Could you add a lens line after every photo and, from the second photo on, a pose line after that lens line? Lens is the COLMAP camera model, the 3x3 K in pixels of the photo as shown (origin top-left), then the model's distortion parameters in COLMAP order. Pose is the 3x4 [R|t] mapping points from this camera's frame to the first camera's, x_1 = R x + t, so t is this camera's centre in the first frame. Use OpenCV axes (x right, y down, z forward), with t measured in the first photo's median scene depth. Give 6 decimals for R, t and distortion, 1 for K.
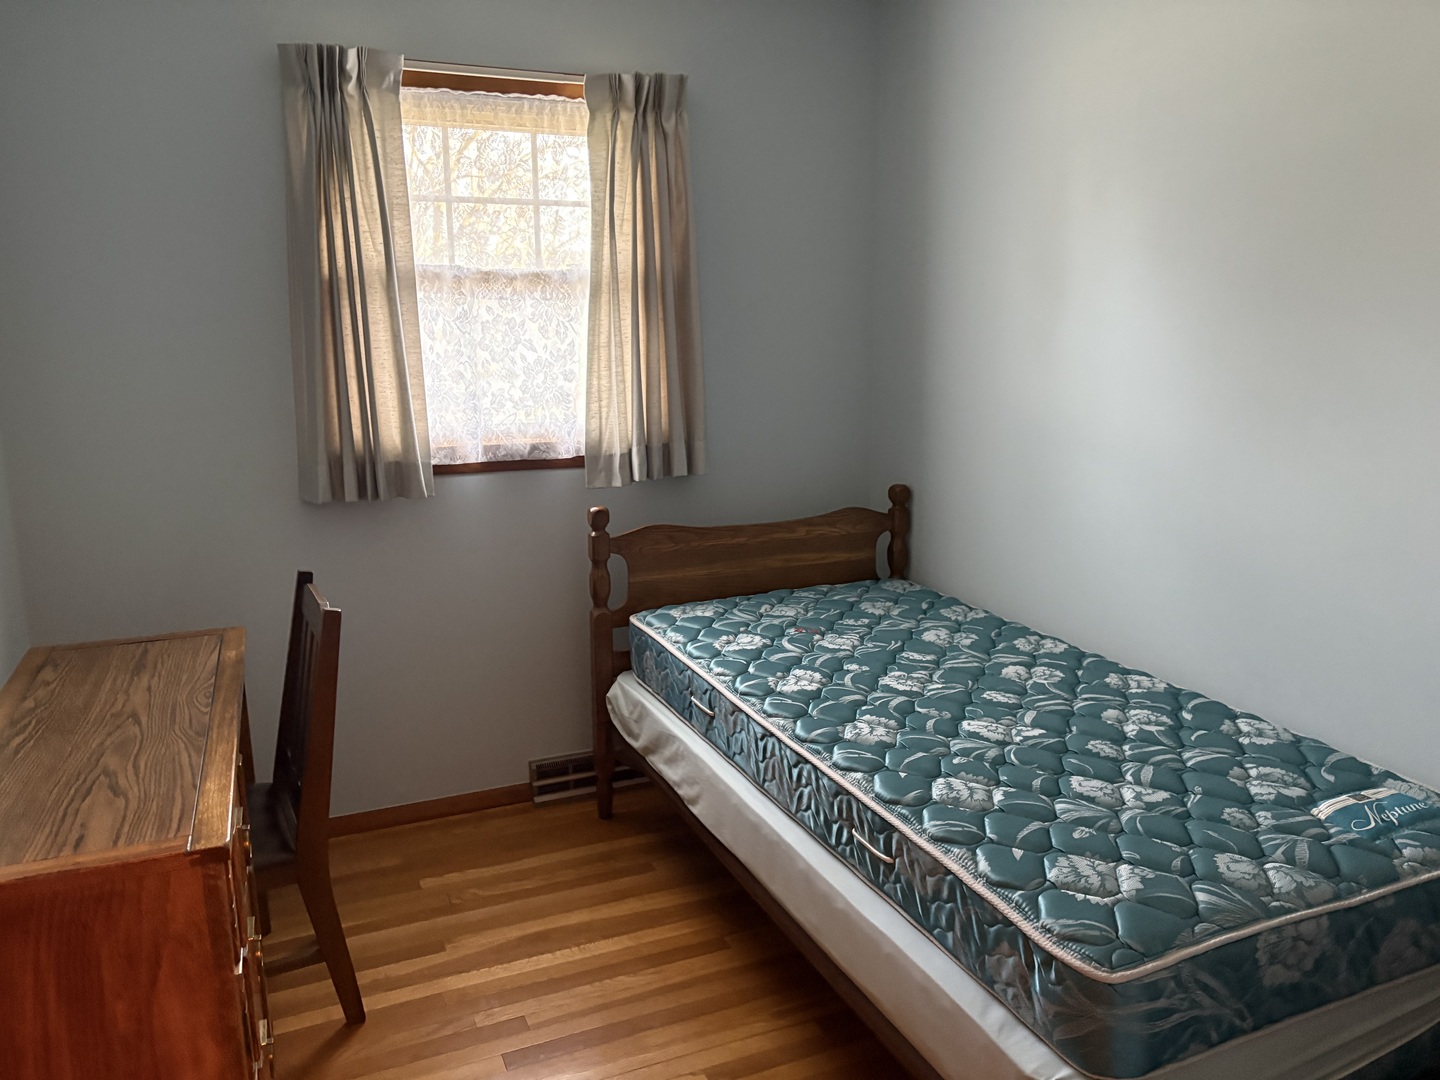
lens RADIAL K [[1081.7, 0, 722.0], [0, 1081.7, 544.1], [0, 0, 1]] dist [0.056876, -0.066869]
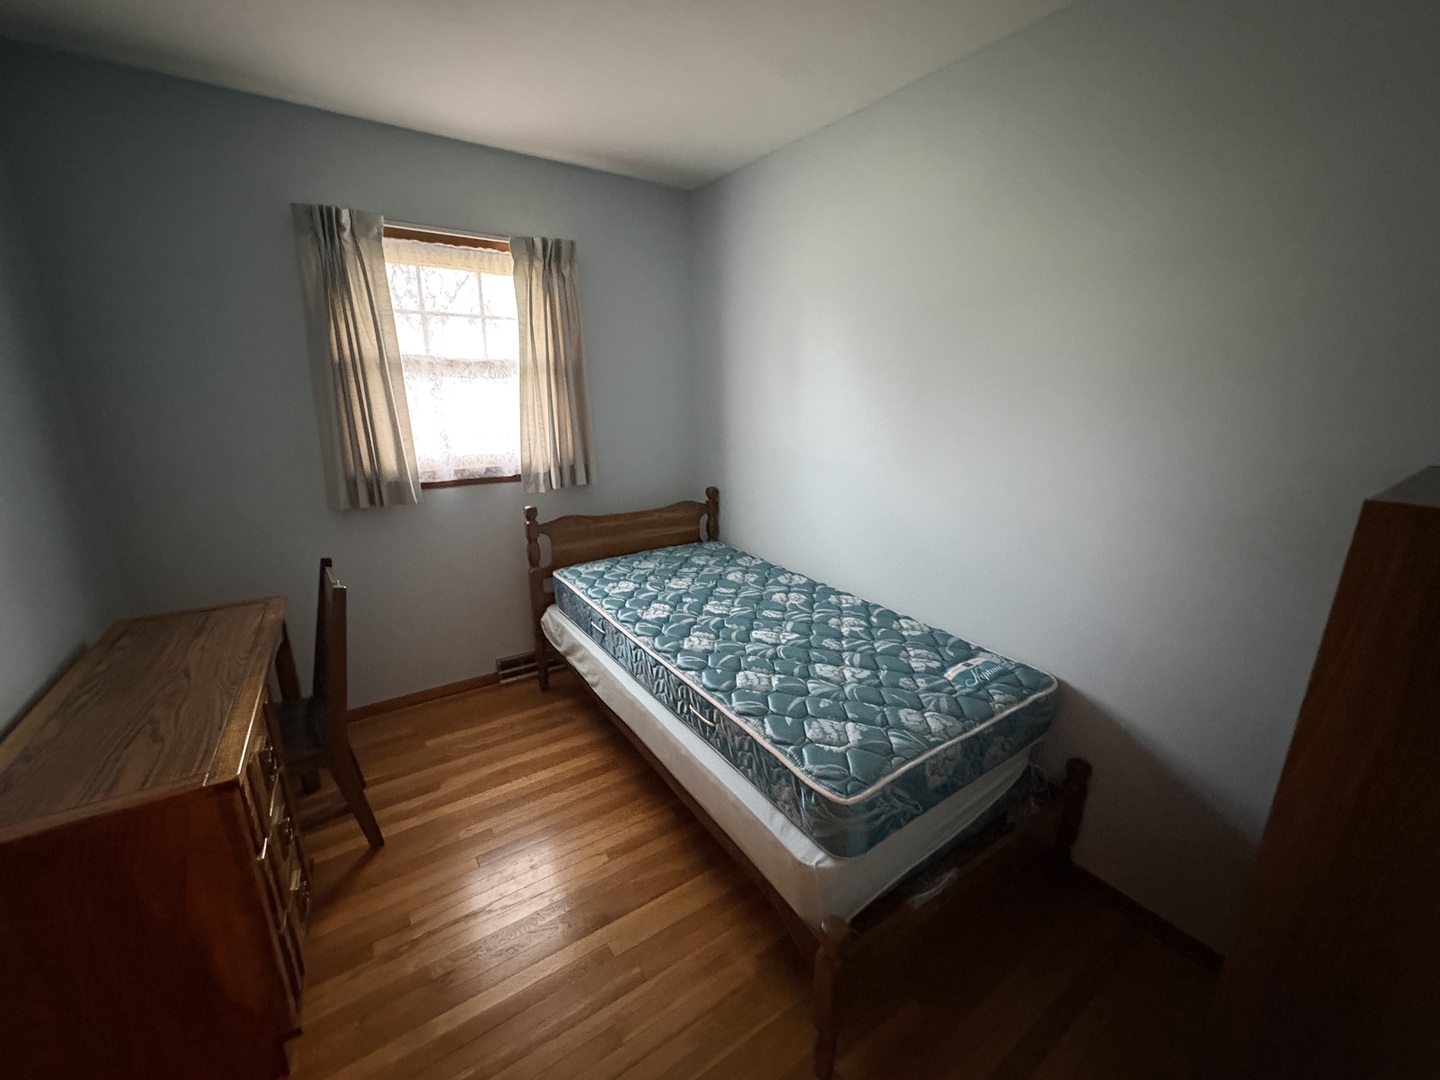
lens RADIAL K [[569.9, 0, 725.9], [0, 569.9, 538.3], [0, 0, 1]] dist [0.000751, 0.000227]
pose [[0.982165, -0.038146, 0.184110, 0.018860], [0.028805, 0.998171, 0.053149, -0.028249], [-0.185801, -0.046898, 0.981468, 0.118723]]
